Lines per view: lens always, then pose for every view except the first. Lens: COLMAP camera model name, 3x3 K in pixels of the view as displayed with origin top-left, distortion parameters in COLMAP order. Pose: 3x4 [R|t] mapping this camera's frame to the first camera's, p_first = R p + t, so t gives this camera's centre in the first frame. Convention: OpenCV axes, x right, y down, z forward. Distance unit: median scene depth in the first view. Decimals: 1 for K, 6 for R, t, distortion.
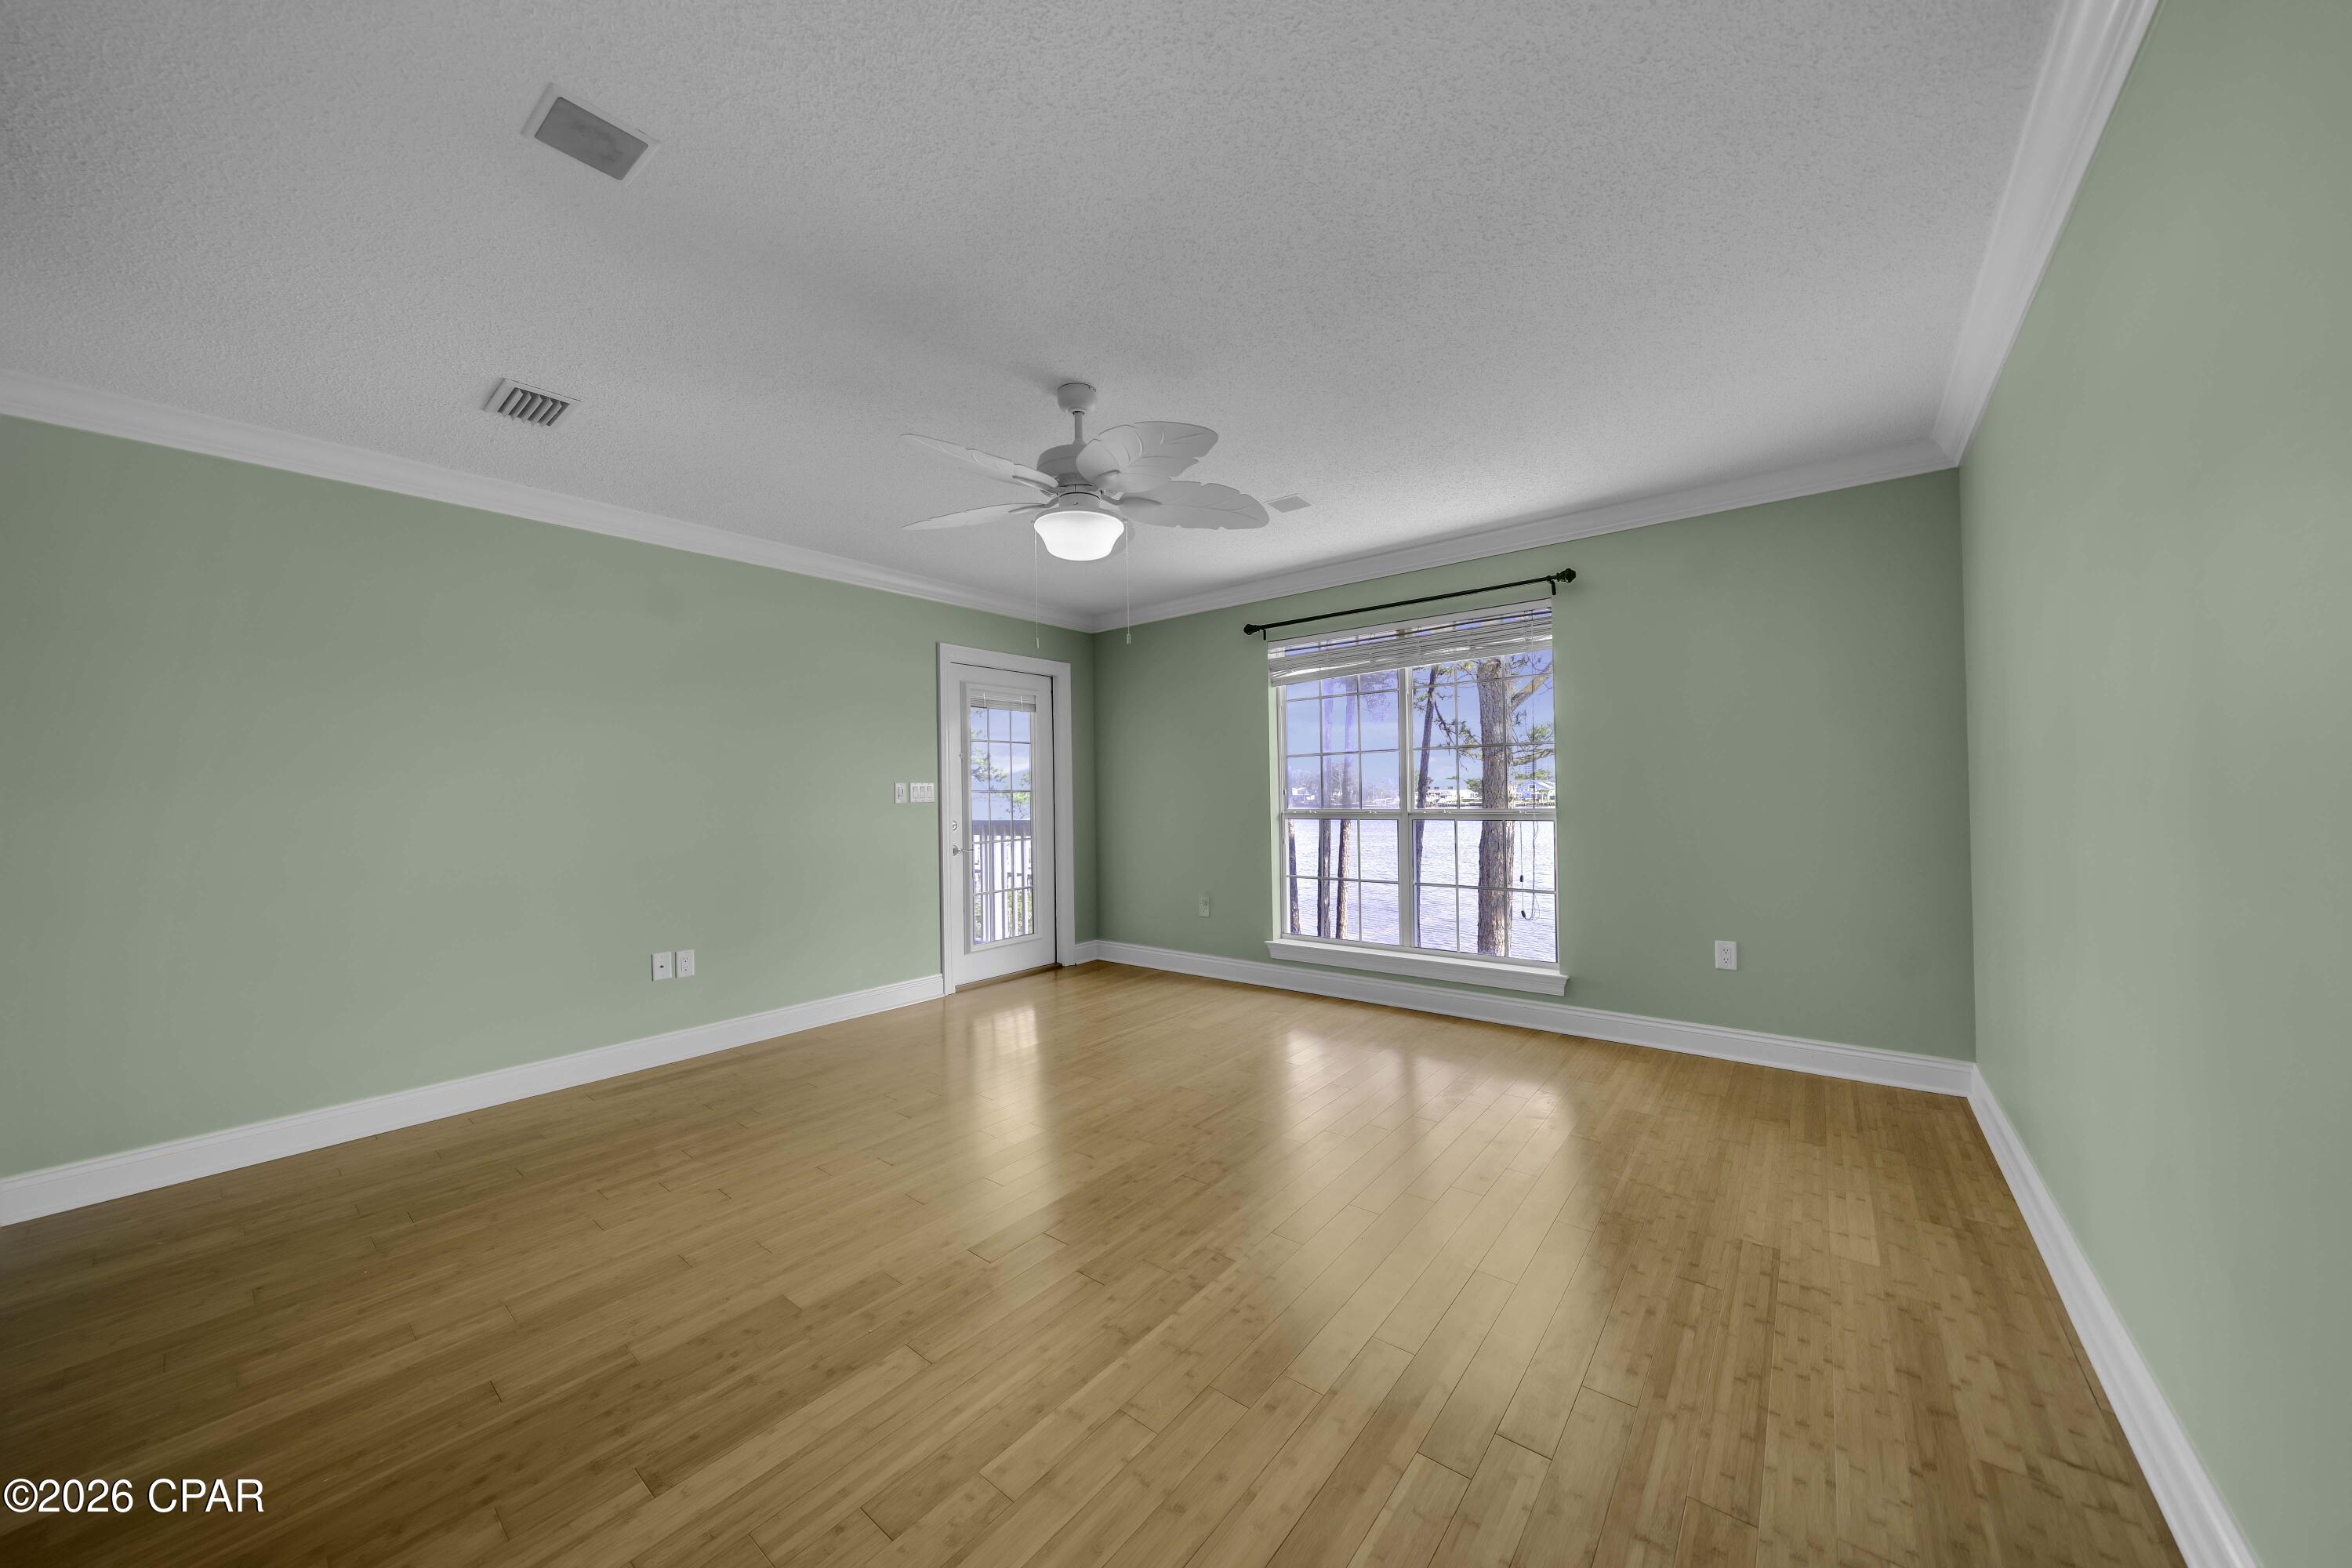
lens RADIAL K [[807.2, 0, 1158.2], [0, 807.2, 784.1], [0, 0, 1]] dist [-0.006273, 0.000628]
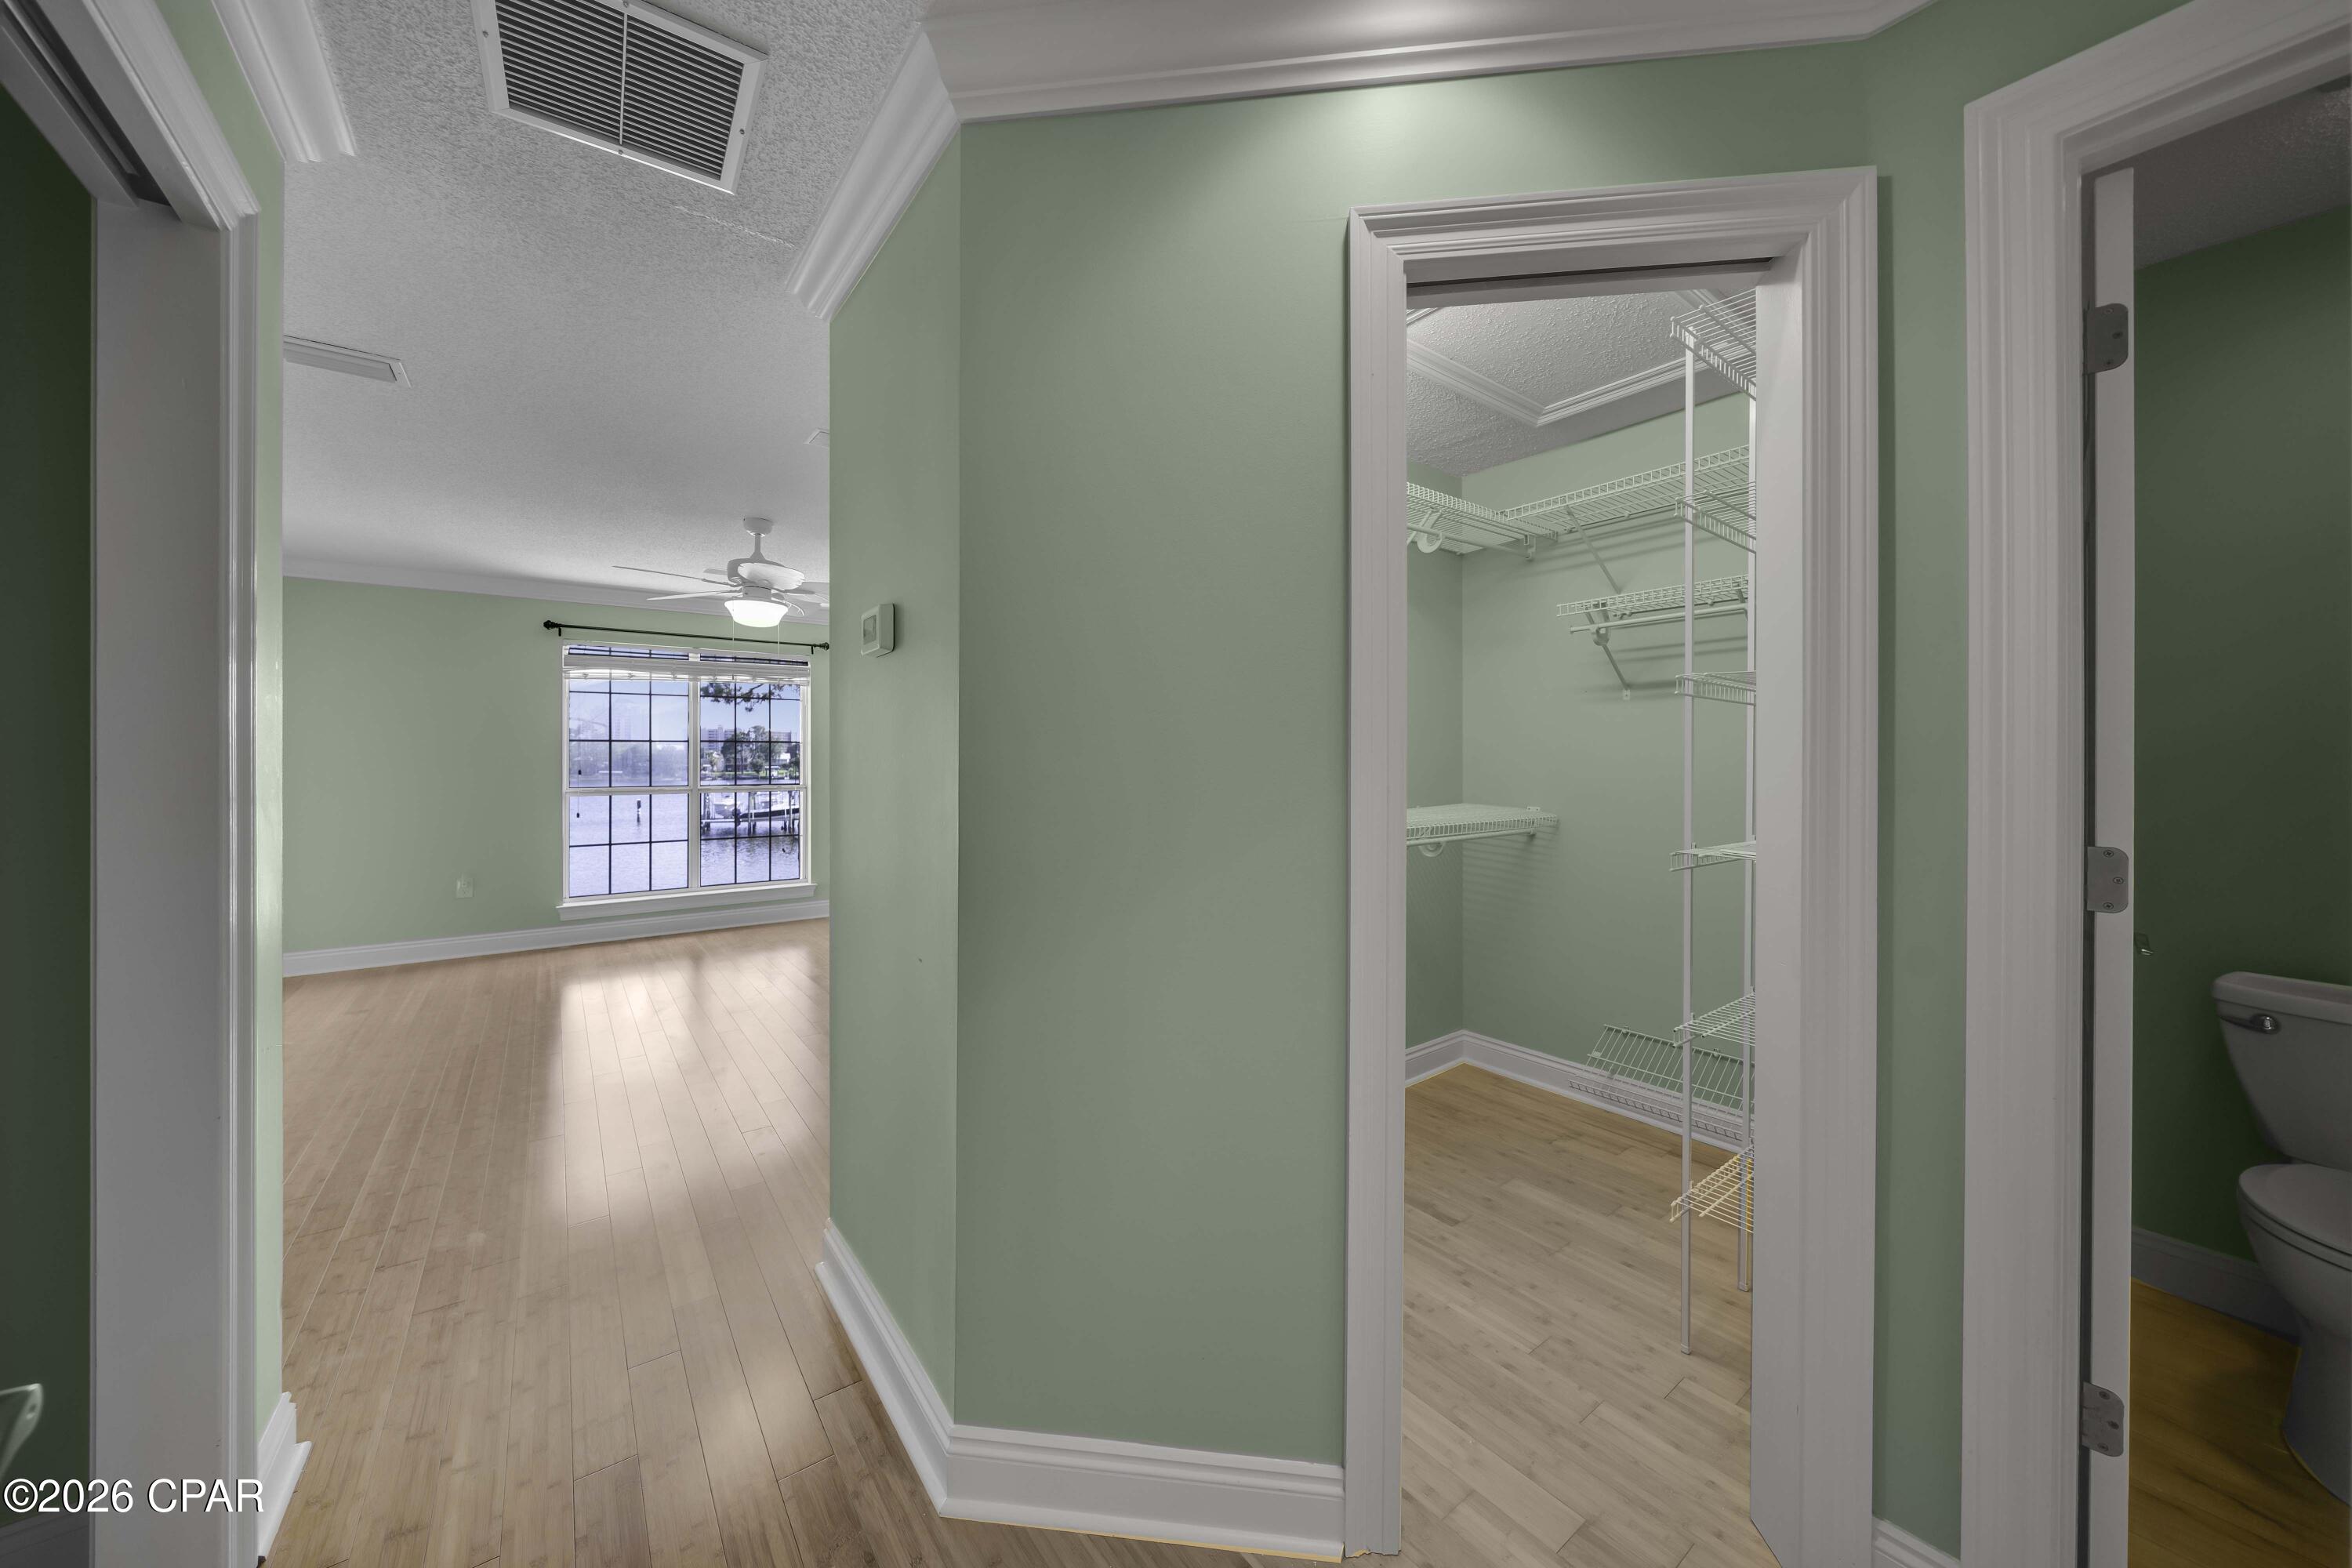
lens RADIAL K [[807.2, 0, 1165.3], [0, 807.2, 762.9], [0, 0, 1]] dist [-0.006273, 0.000628]
pose [[0.230567, 0.014634, 0.972946, -0.826313], [-0.016963, 0.999795, -0.011018, -0.006120], [-0.972909, -0.013964, 0.230768, -0.081544]]
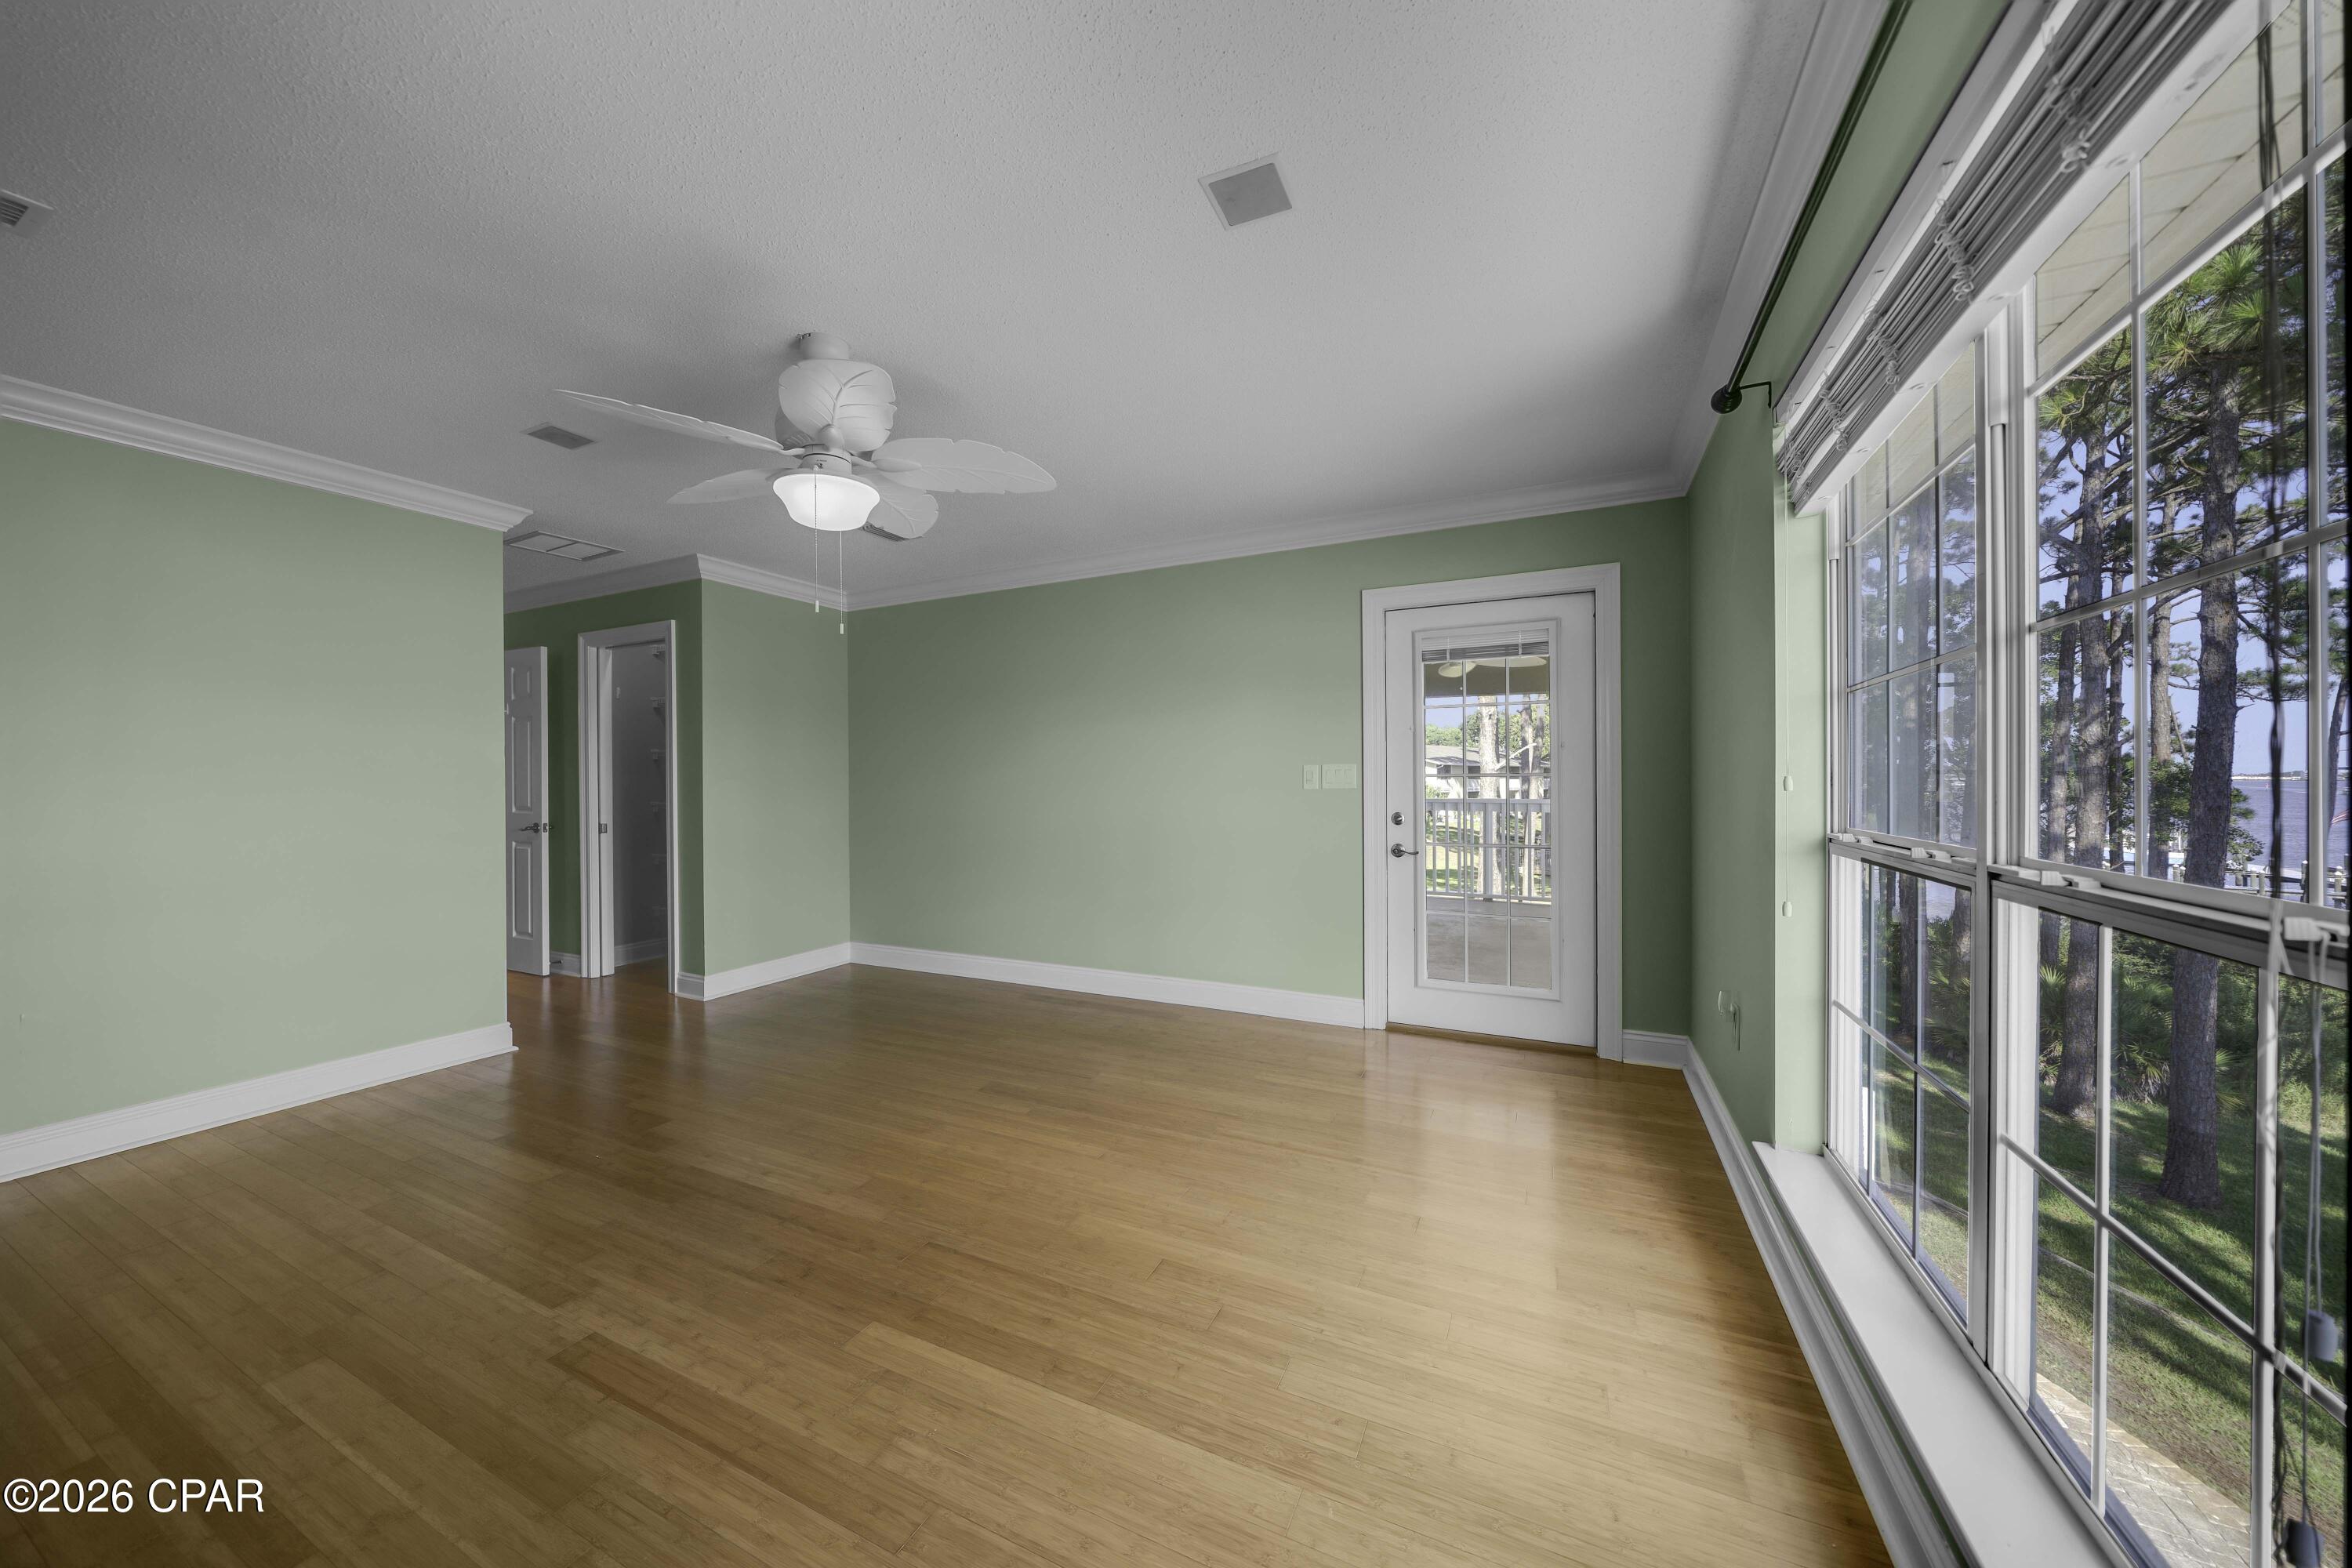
lens RADIAL K [[807.2, 0, 1166.2], [0, 807.2, 781.4], [0, 0, 1]] dist [-0.006273, 0.000628]
pose [[0.225330, 0.016106, -0.974149, 0.505285], [0.015046, 0.999687, 0.020008, -0.004426], [0.974166, -0.019165, 0.225017, 0.666855]]
